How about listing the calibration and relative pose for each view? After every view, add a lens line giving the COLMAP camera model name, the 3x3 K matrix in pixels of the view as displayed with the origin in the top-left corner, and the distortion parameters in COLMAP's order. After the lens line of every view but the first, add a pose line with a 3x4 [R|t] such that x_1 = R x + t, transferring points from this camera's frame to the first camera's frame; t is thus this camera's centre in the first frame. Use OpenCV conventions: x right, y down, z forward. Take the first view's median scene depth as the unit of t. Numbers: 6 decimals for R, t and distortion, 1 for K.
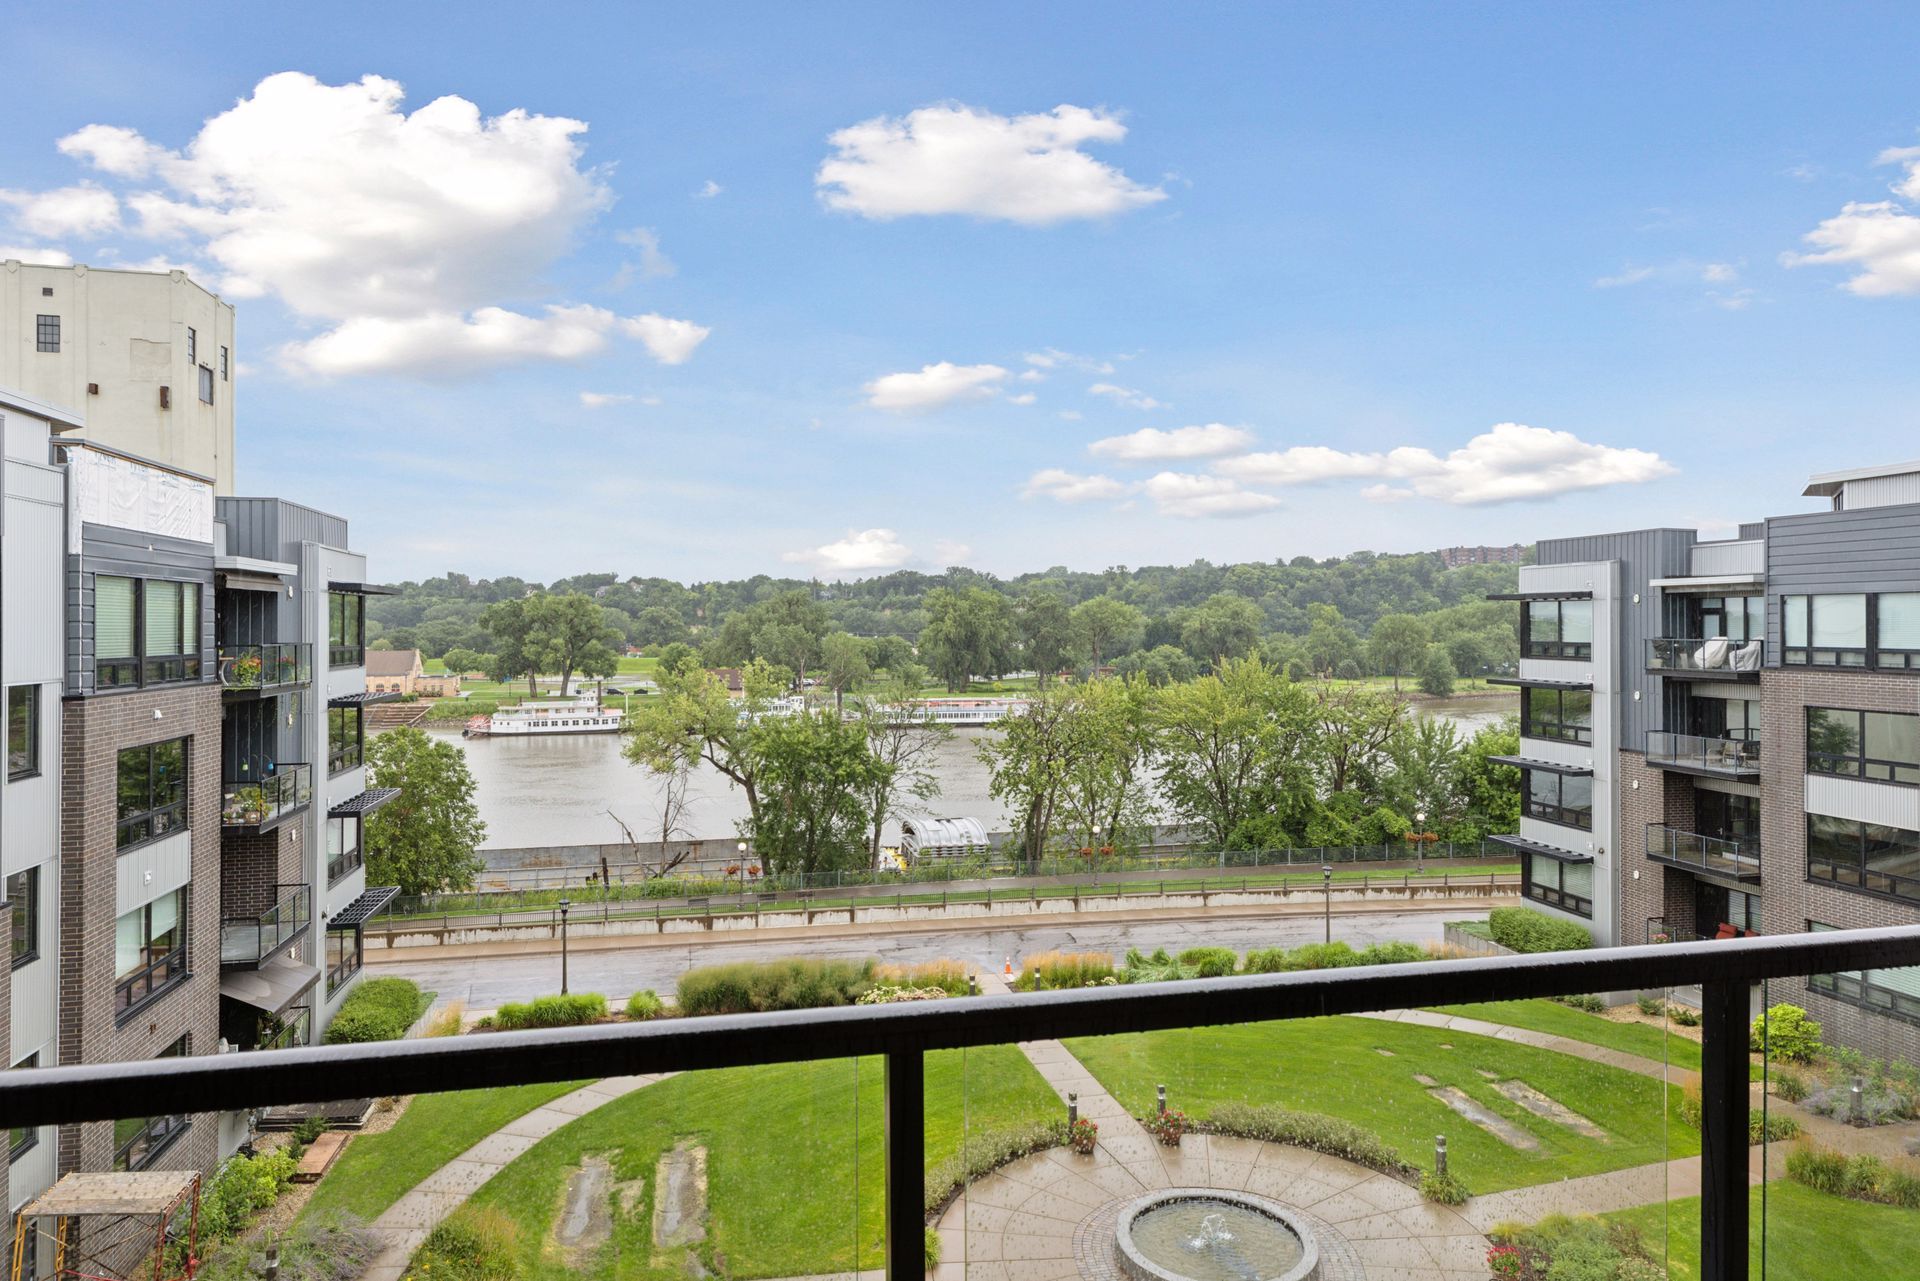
lens RADIAL K [[1167.6, 0, 970.9], [0, 1167.6, 620.2], [0, 0, 1]] dist [0.006759, 0.002813]
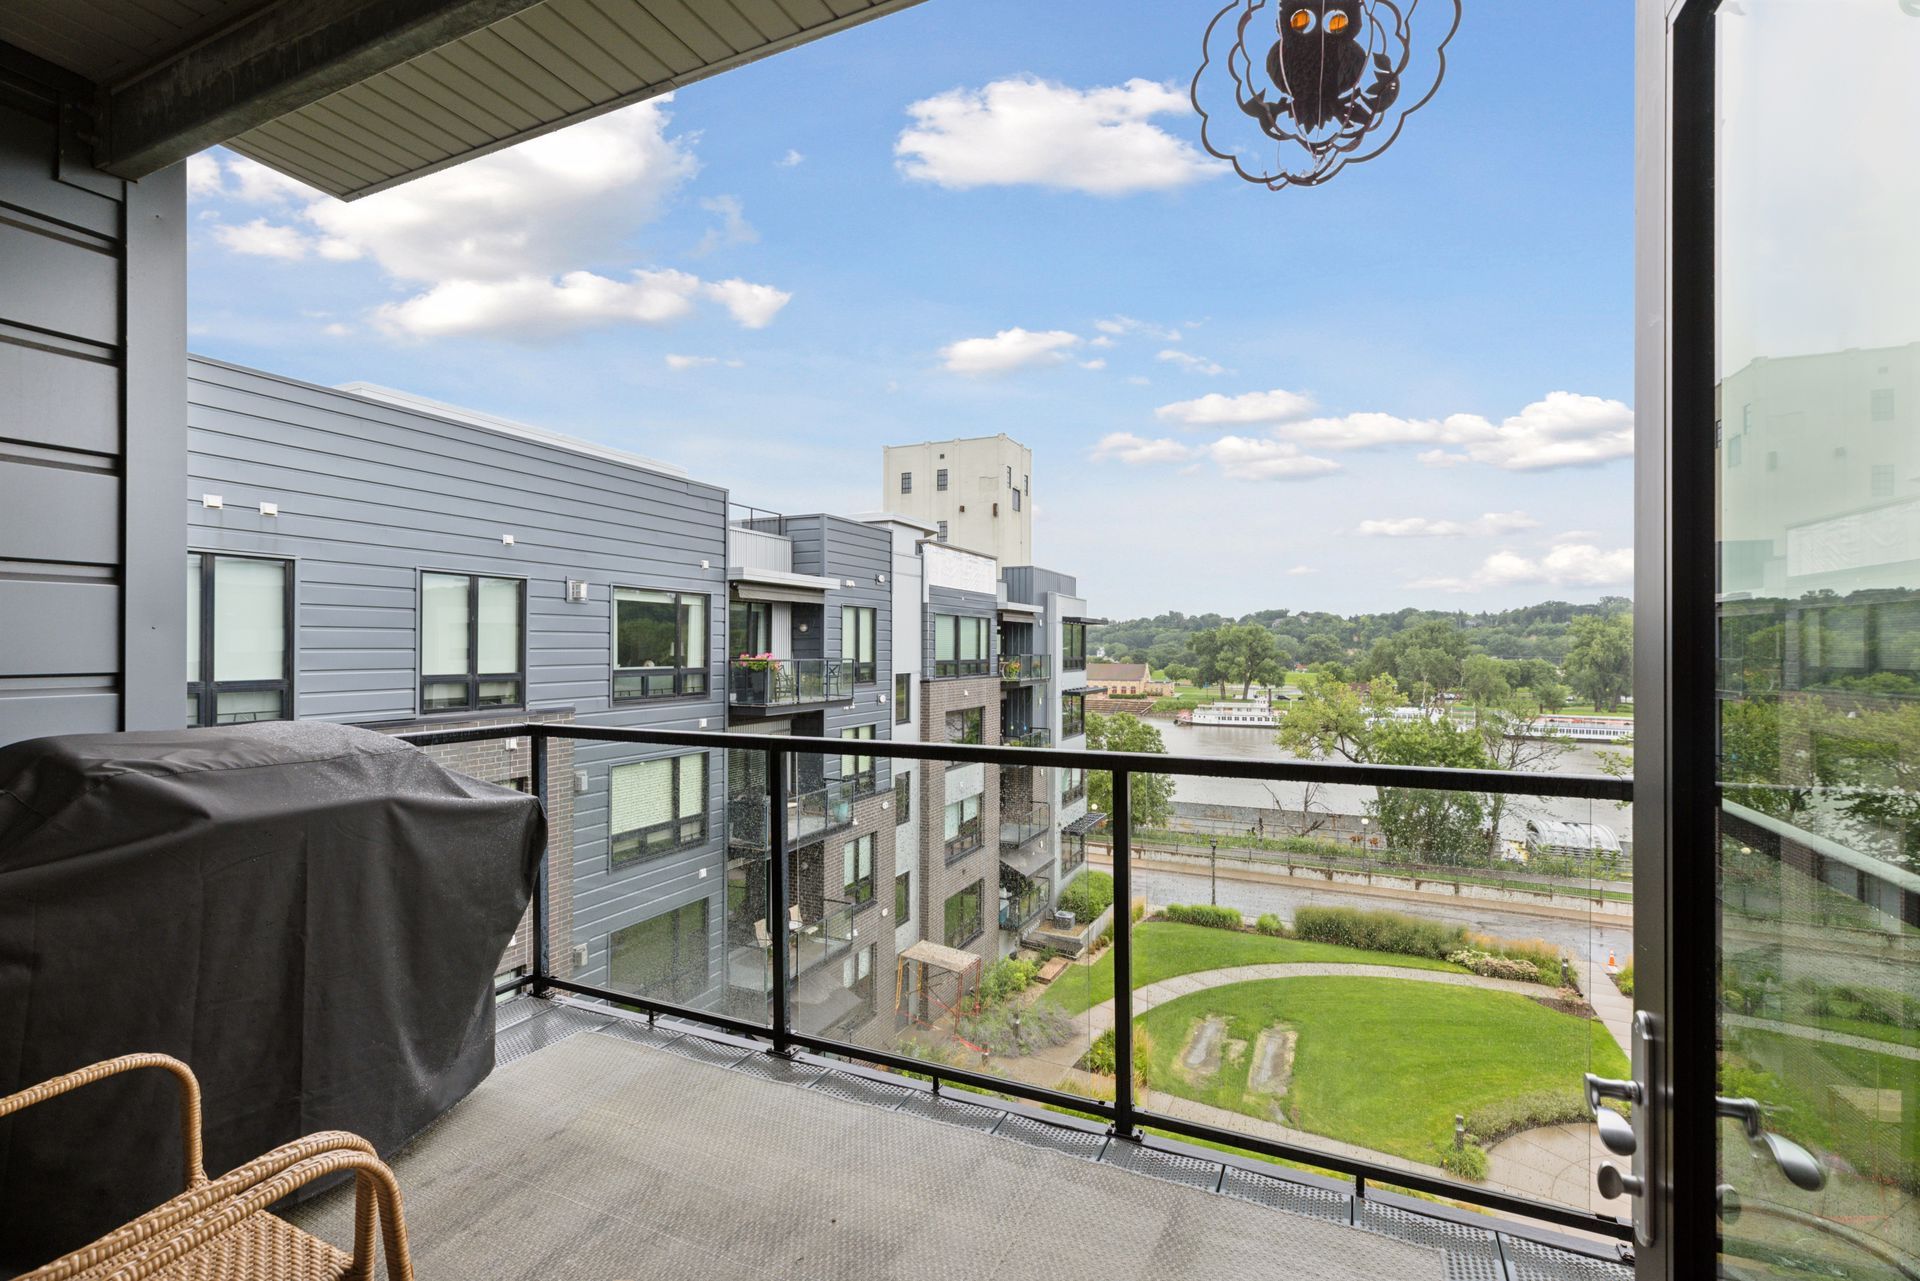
lens RADIAL K [[860.3, 0, 960.3], [0, 860.3, 647.7], [0, 0, 1]] dist [0.004298, 0.000303]
pose [[0.789295, 0.005747, -0.613987, 0.034266], [-0.003390, 0.999982, 0.005001, 0.002332], [0.614004, -0.001866, 0.789300, -0.008036]]
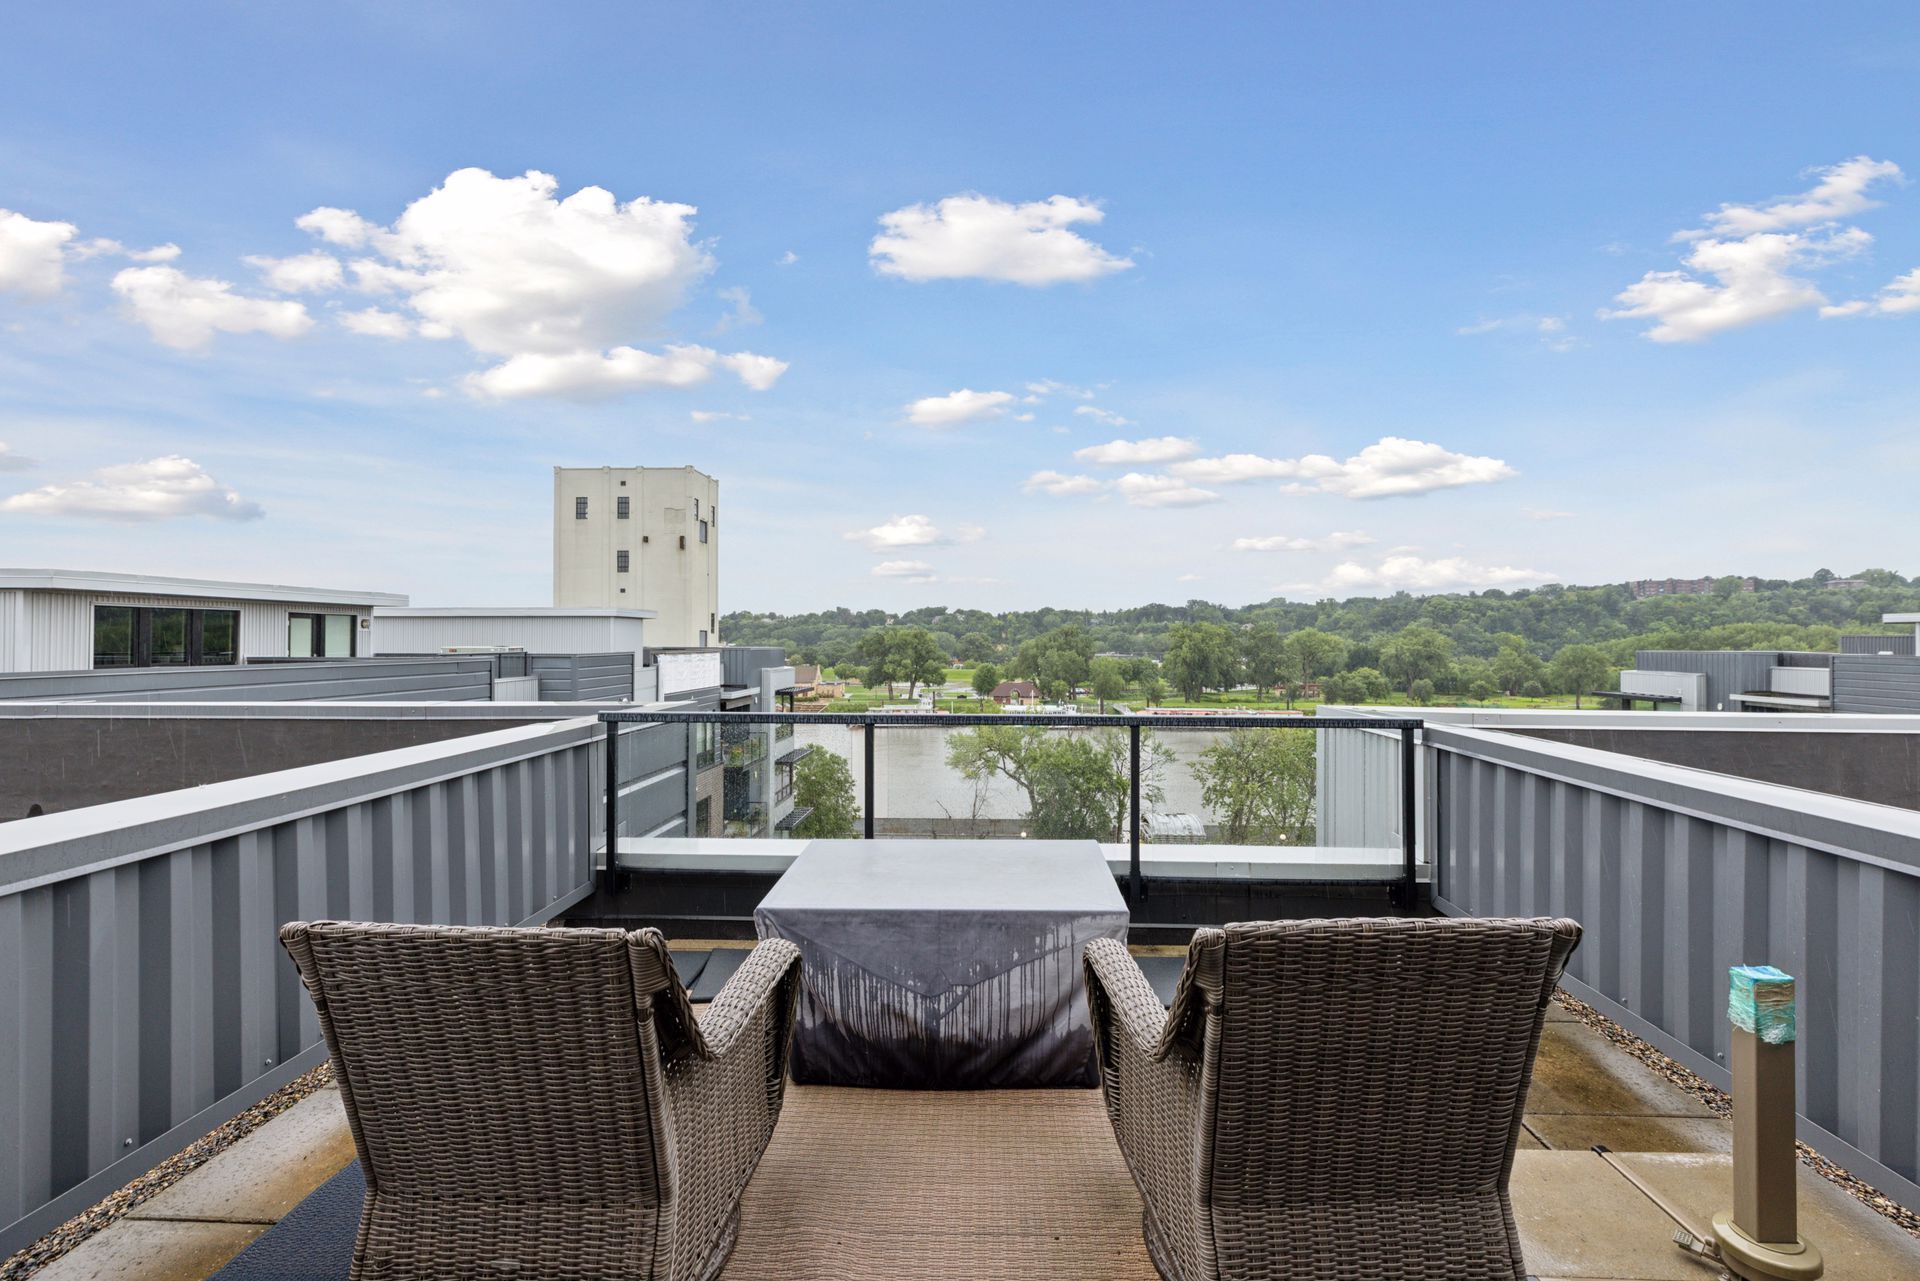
lens RADIAL K [[867.2, 0, 963.3], [0, 867.2, 639.5], [0, 0, 1]] dist [0.003436, -0.000293]
pose [[0.962206, 0.004800, -0.272281, 0.029827], [-0.003697, 0.999983, 0.004566, -0.061706], [0.272298, -0.003387, 0.962207, -0.073783]]
